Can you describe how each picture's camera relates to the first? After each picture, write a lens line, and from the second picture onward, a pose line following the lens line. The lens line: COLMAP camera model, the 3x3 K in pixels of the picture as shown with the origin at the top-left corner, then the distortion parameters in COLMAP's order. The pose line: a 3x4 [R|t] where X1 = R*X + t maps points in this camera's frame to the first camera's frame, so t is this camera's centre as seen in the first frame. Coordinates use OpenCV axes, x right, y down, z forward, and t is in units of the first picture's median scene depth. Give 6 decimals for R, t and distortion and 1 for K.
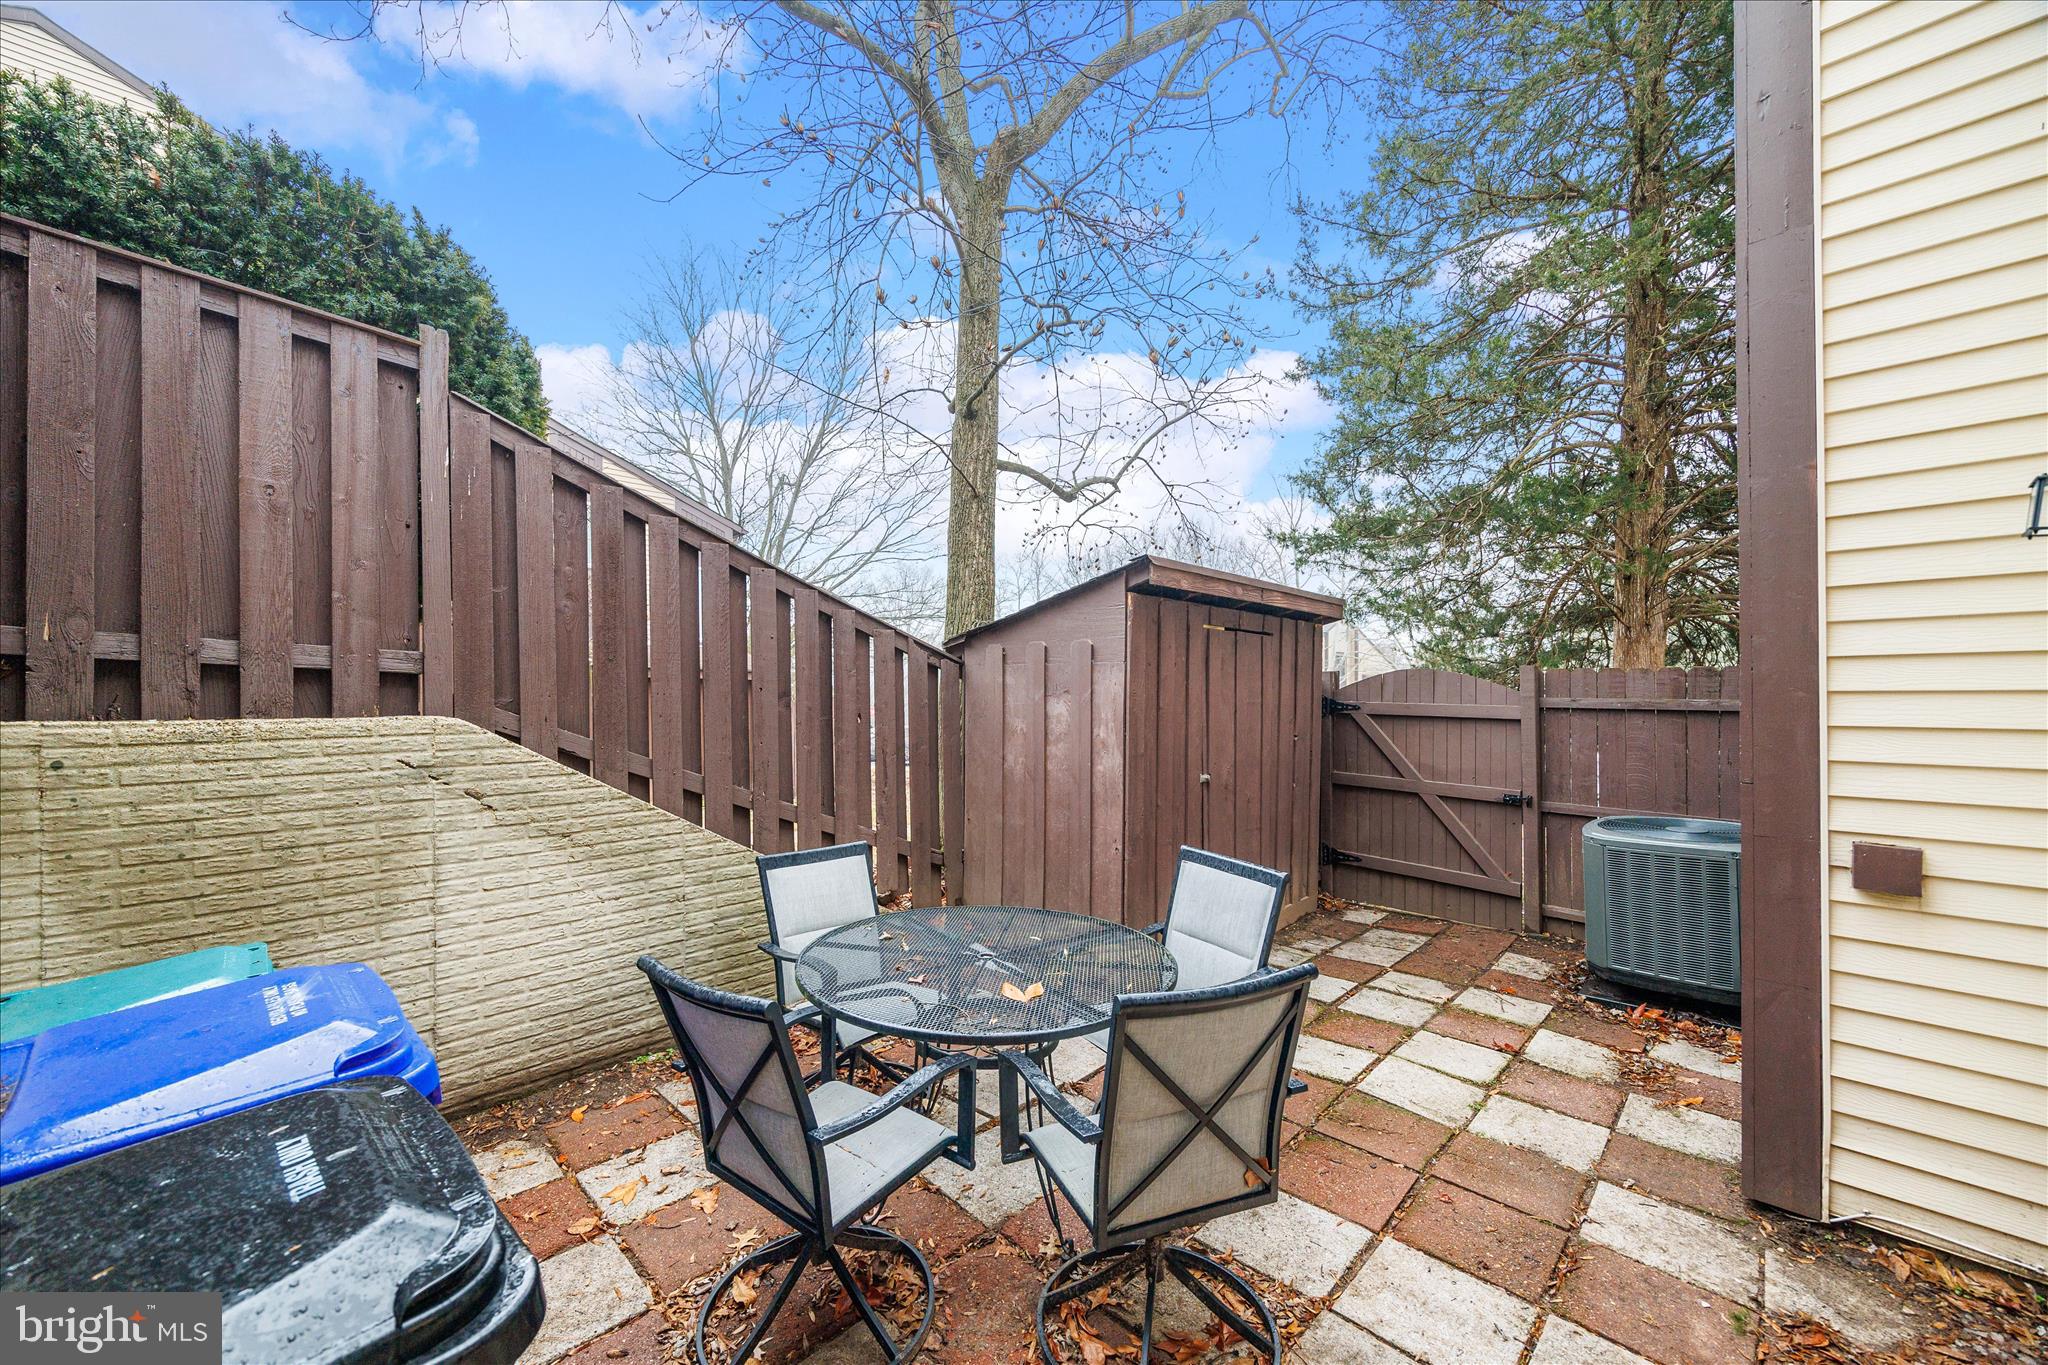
lens RADIAL K [[780.8, 0, 1016.8], [0, 780.8, 695.3], [0, 0, 1]] dist [0.000236, 0.000038]
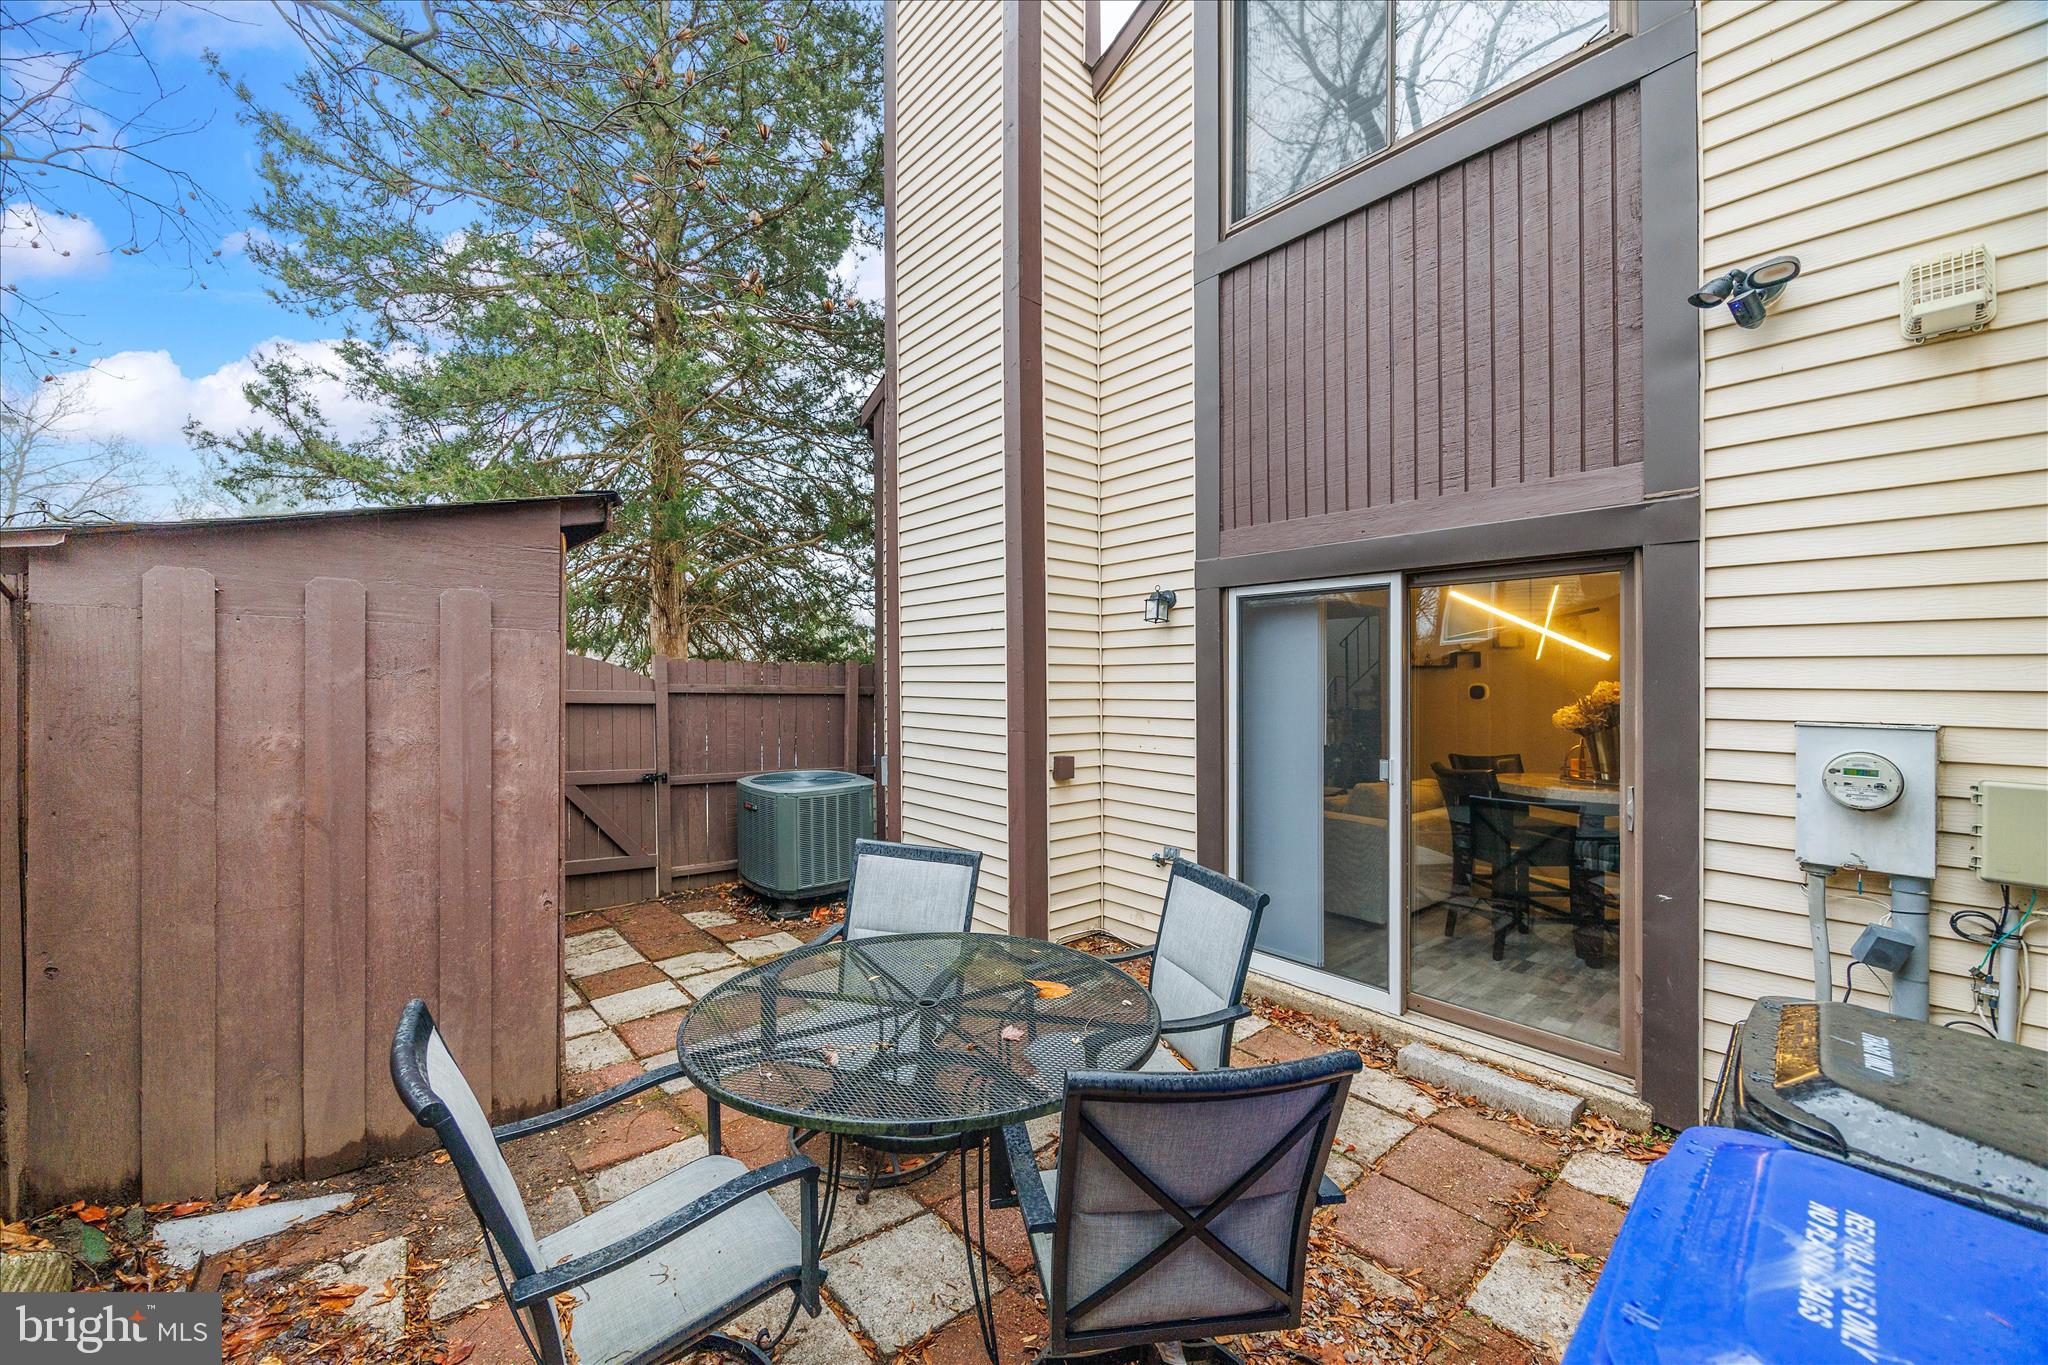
lens RADIAL K [[780.8, 0, 1019.5], [0, 780.8, 680.9], [0, 0, 1]] dist [0.000236, 0.000038]
pose [[0.083208, 0.001859, 0.996531, -0.499943], [-0.002802, 0.999995, -0.001631, -0.001729], [-0.996528, -0.002656, 0.083212, 0.496367]]
